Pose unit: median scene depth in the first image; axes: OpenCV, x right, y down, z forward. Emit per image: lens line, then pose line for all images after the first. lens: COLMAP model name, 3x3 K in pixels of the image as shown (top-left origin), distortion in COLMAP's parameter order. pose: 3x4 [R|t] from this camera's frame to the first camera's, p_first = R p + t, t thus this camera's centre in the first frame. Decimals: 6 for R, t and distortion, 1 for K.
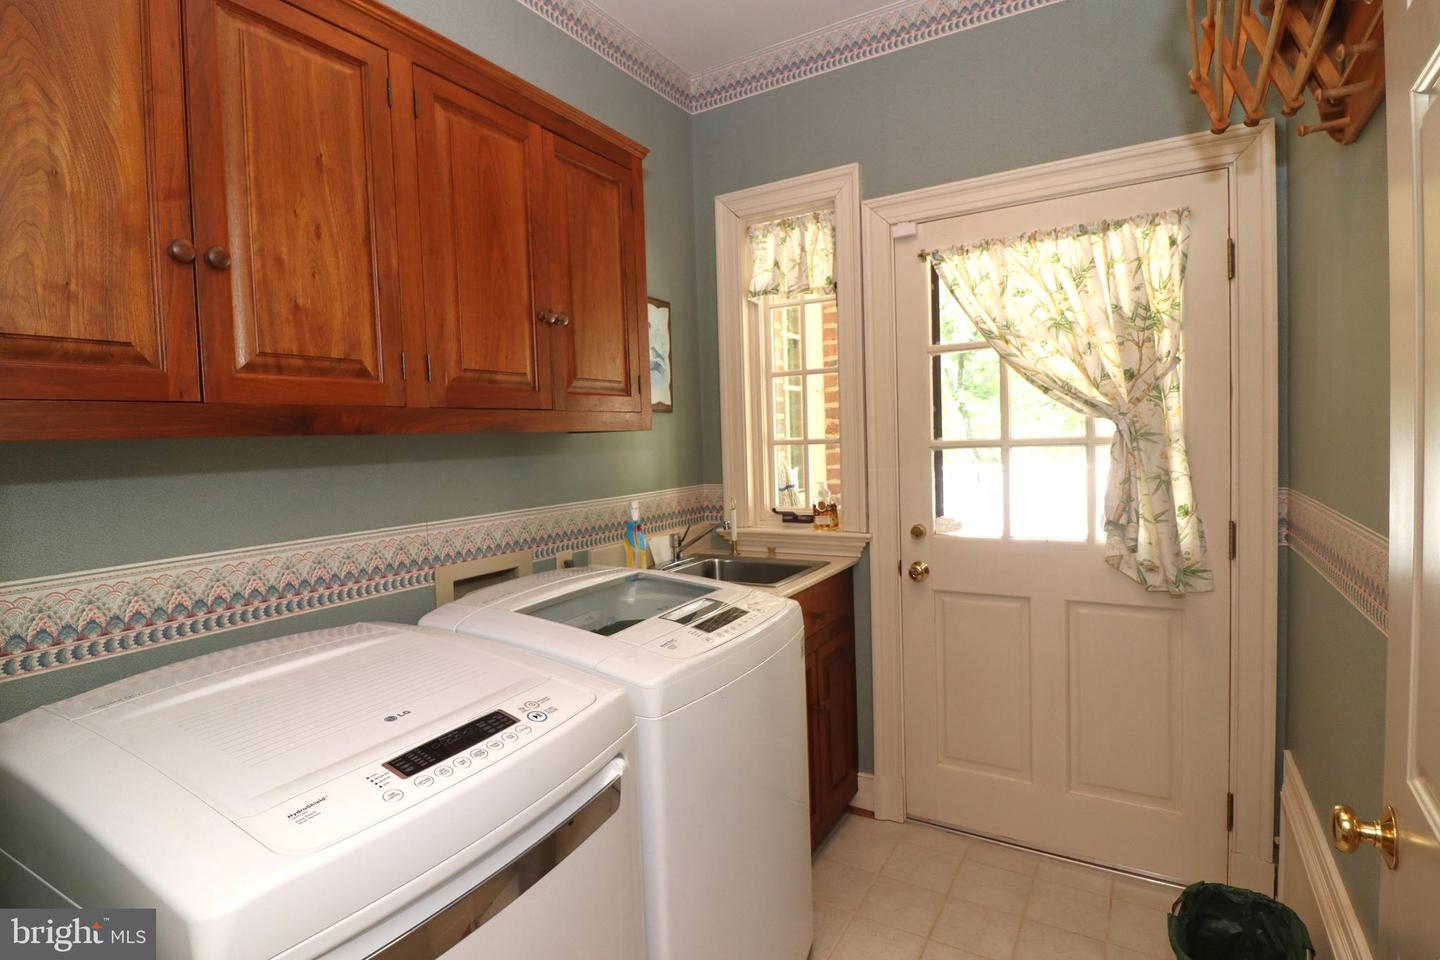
lens RADIAL K [[681.6, 0, 713.5], [0, 681.6, 470.1], [0, 0, 1]] dist [-0.018847, -0.000207]
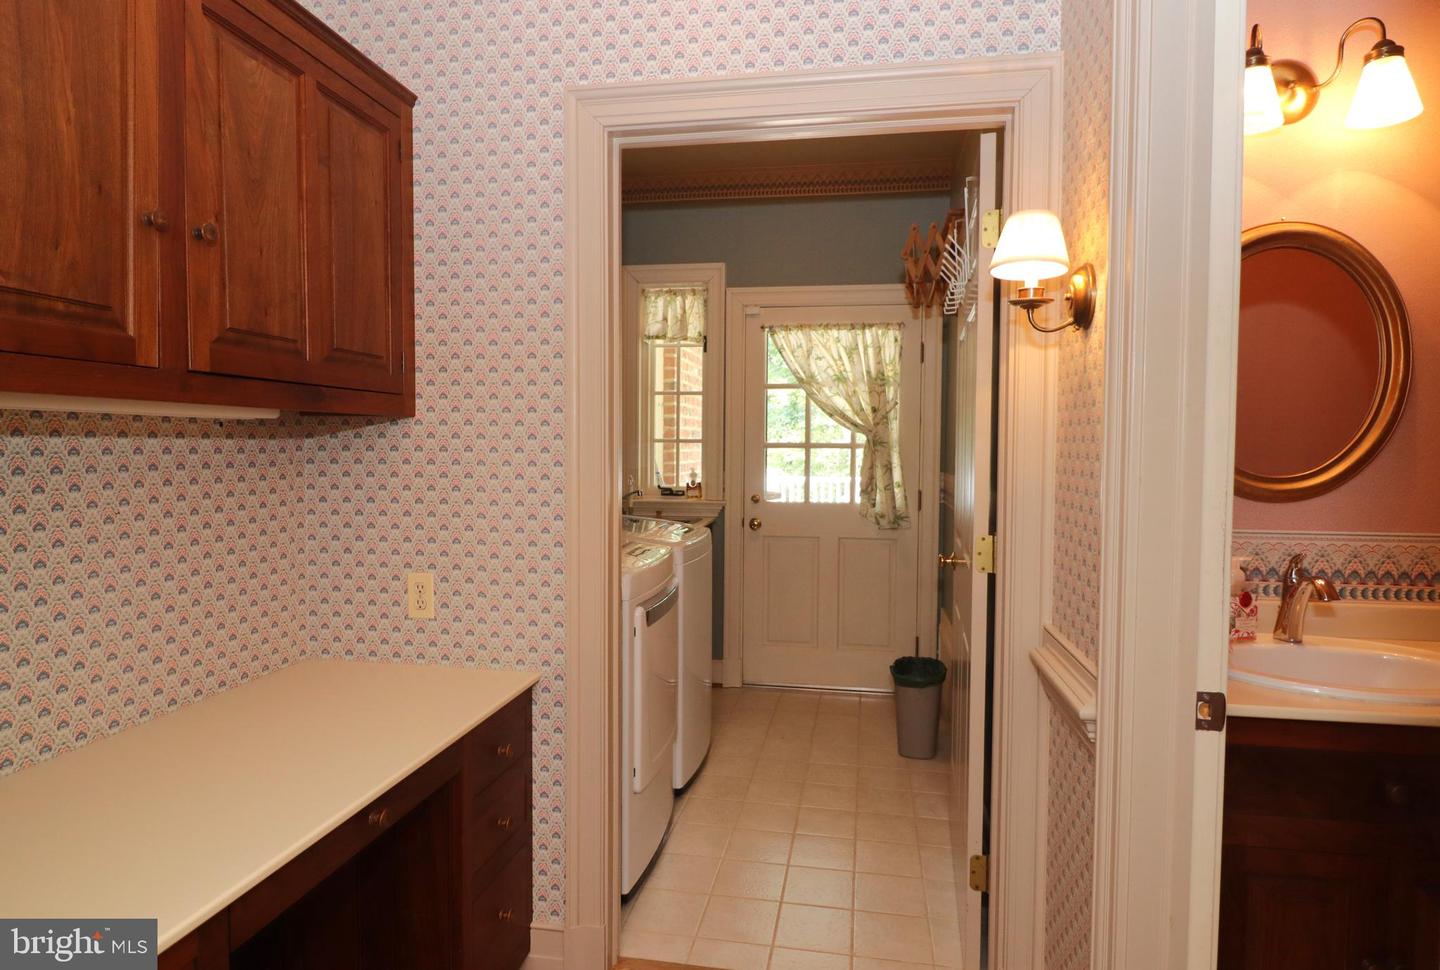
lens RADIAL K [[776.6, 0, 720.0], [0, 776.6, 485.0], [0, 0, 1]] dist [-0.021615, -0.001195]
pose [[0.932571, 0.016880, 0.360592, -0.491377], [-0.019266, 0.999810, 0.003024, 0.060217], [-0.360473, -0.009767, 0.932719, -0.756024]]
